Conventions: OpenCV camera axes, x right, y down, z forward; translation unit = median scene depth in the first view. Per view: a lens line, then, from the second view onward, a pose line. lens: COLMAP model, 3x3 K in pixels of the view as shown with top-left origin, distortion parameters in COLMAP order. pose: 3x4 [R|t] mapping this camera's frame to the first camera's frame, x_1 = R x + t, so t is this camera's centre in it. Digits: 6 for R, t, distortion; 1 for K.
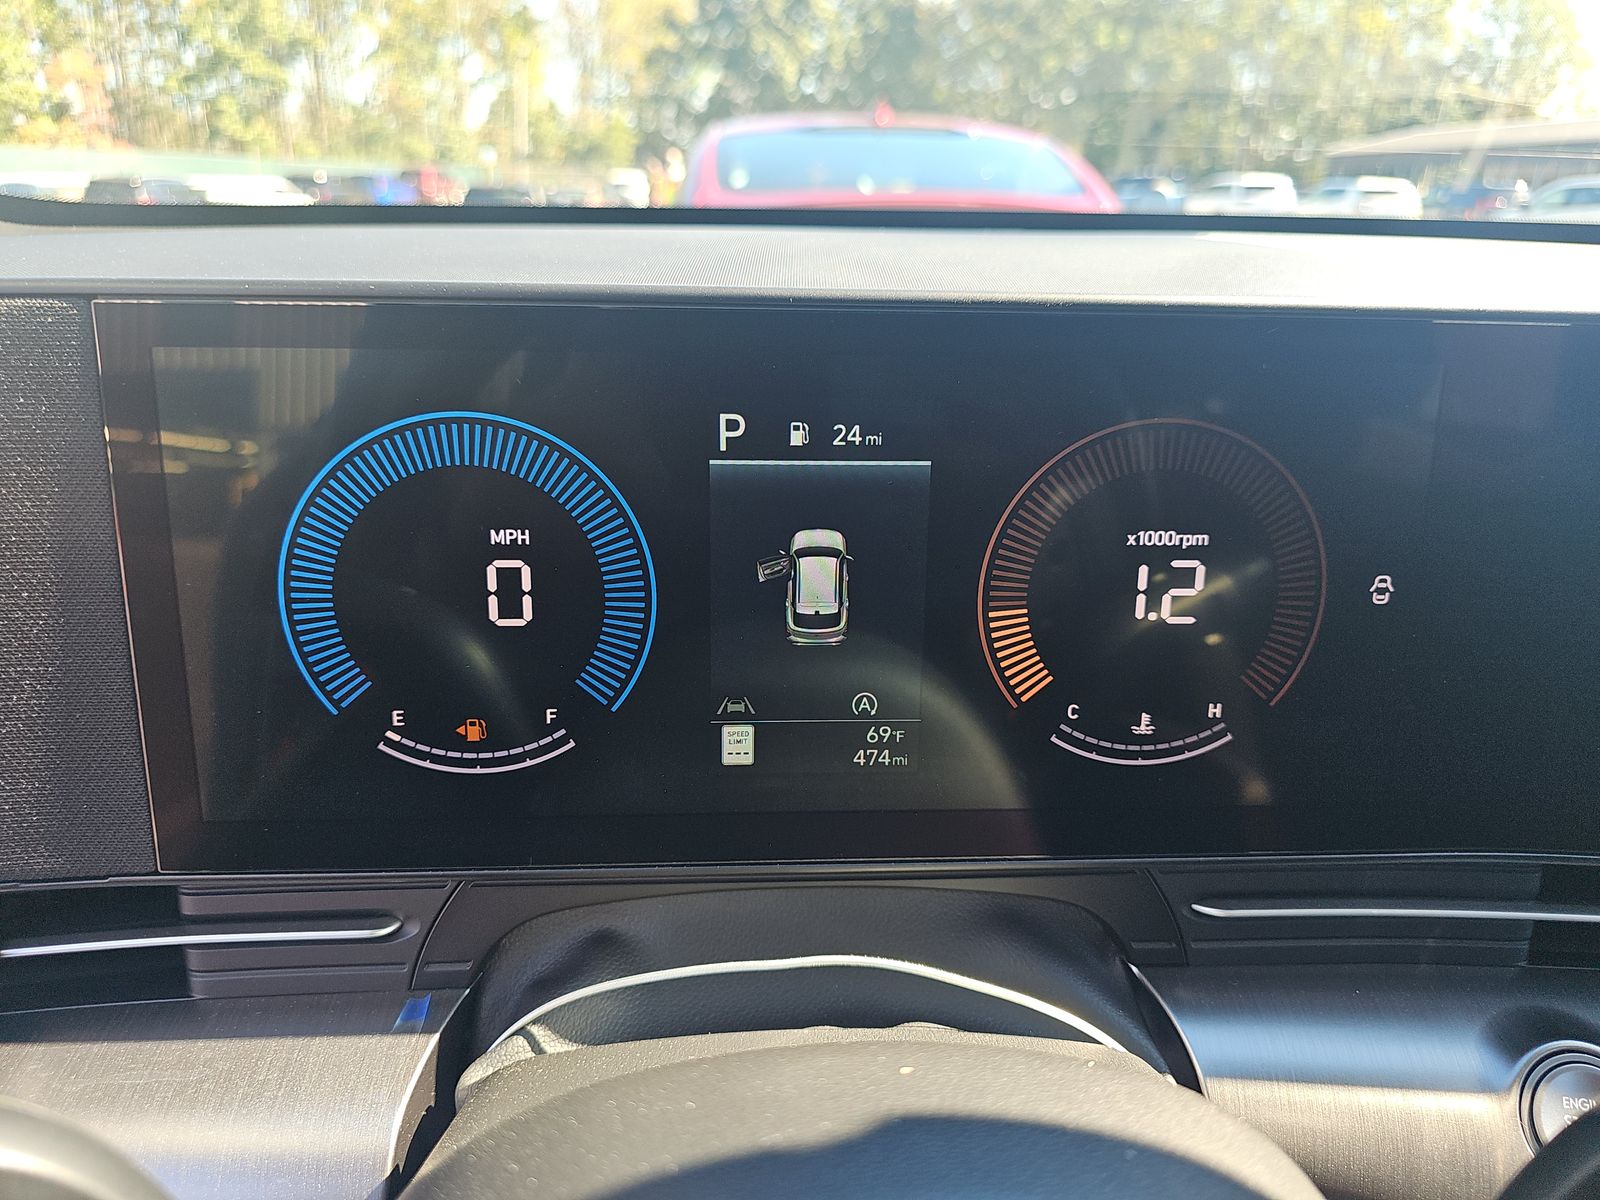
lens RADIAL K [[1073.8, 0, 784.6], [0, 1073.8, 604.7], [0, 0, 1]] dist [0.044389, -0.054497]
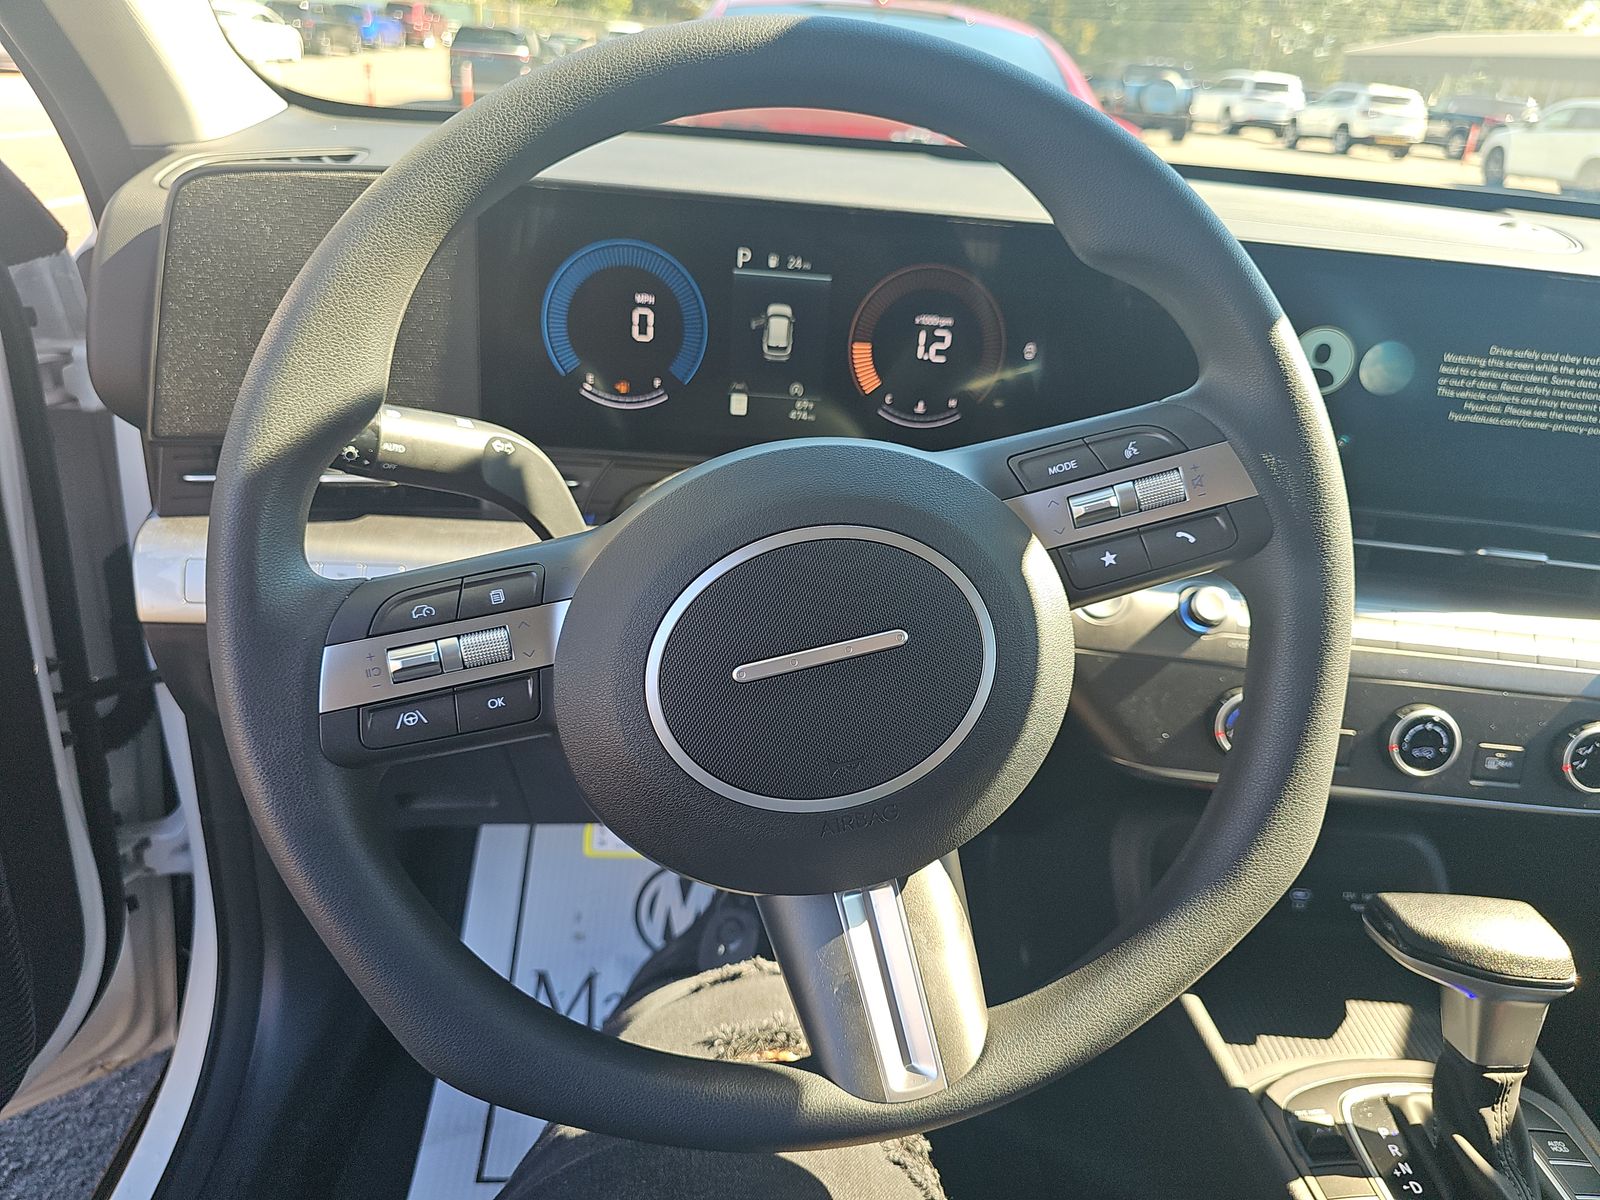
lens RADIAL K [[1073.8, 0, 784.6], [0, 1073.8, 604.7], [0, 0, 1]] dist [0.044389, -0.054497]
pose [[0.998046, 0.057297, 0.024913, 0.020306], [-0.059639, 0.992516, 0.106564, 0.301528], [-0.018621, -0.107841, 0.993994, -1.278783]]
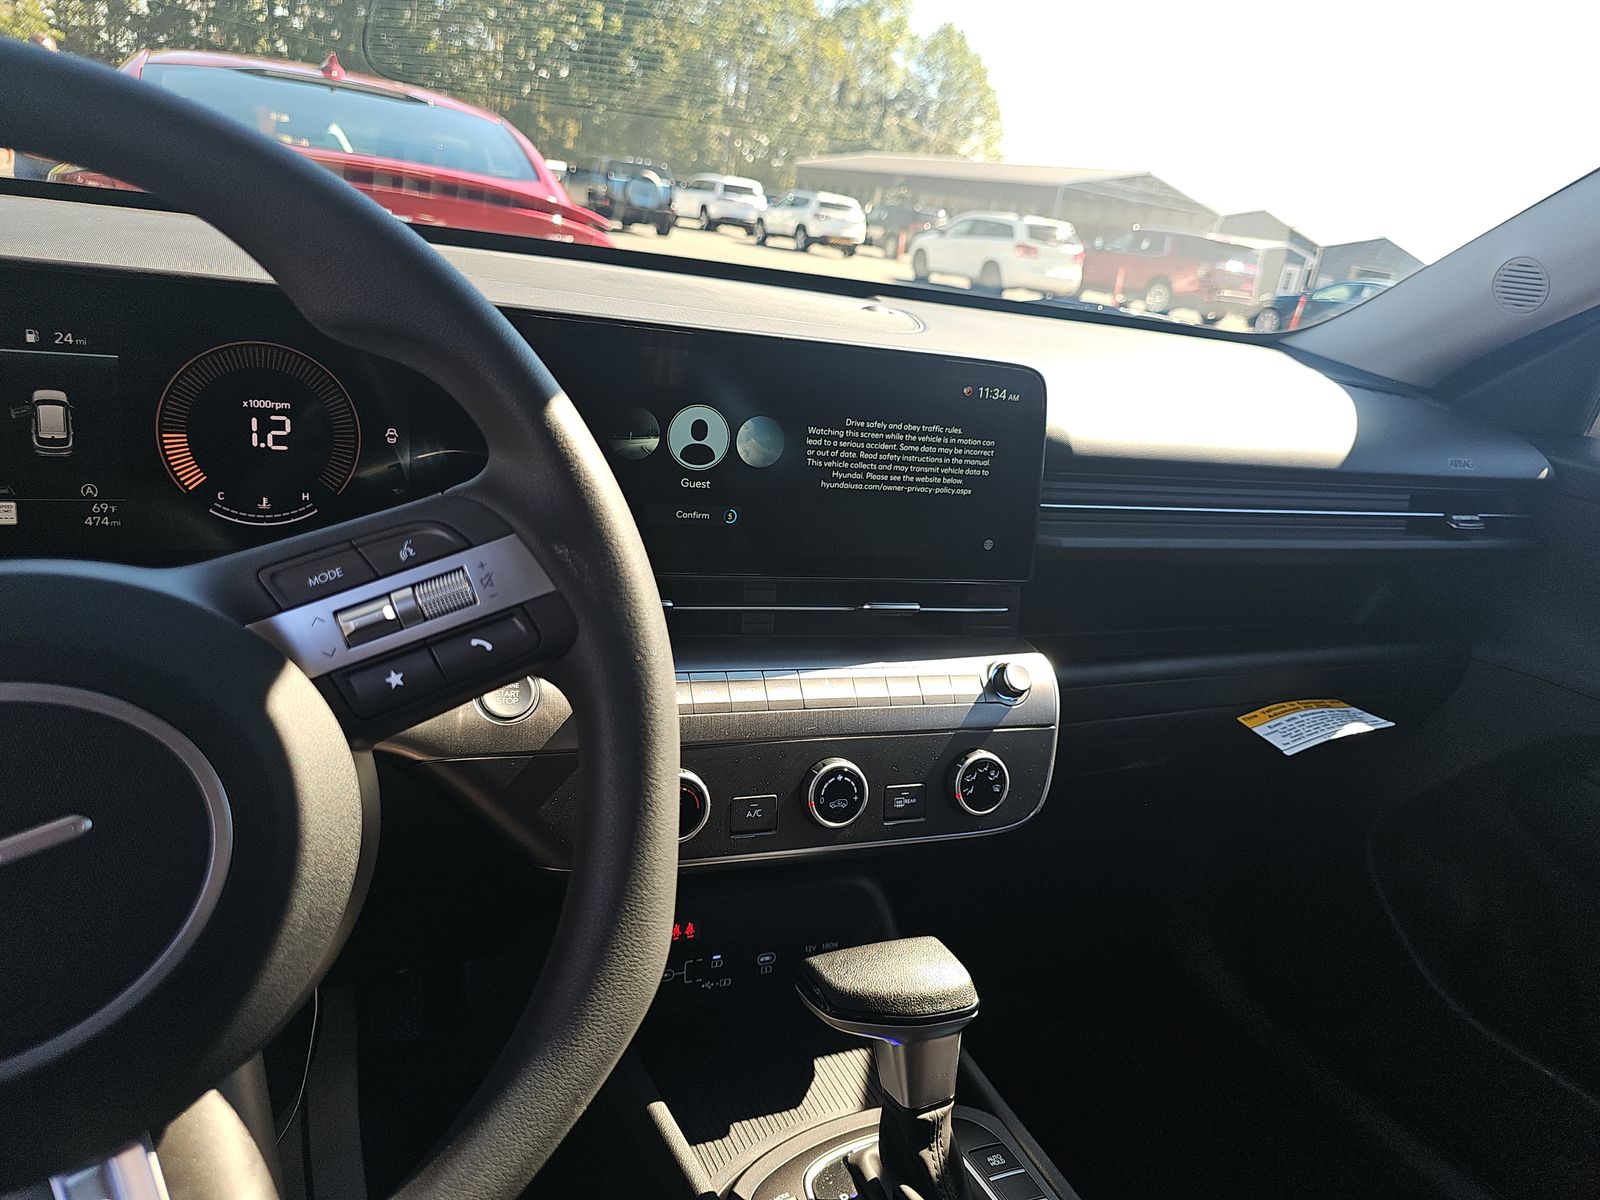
lens RADIAL K [[1073.8, 0, 784.6], [0, 1073.8, 604.7], [0, 0, 1]] dist [0.044389, -0.054497]
pose [[0.906633, -0.037003, 0.420295, 0.361866], [0.026548, 0.999176, 0.030700, 0.259750], [-0.421084, -0.016675, 0.906868, -1.145540]]
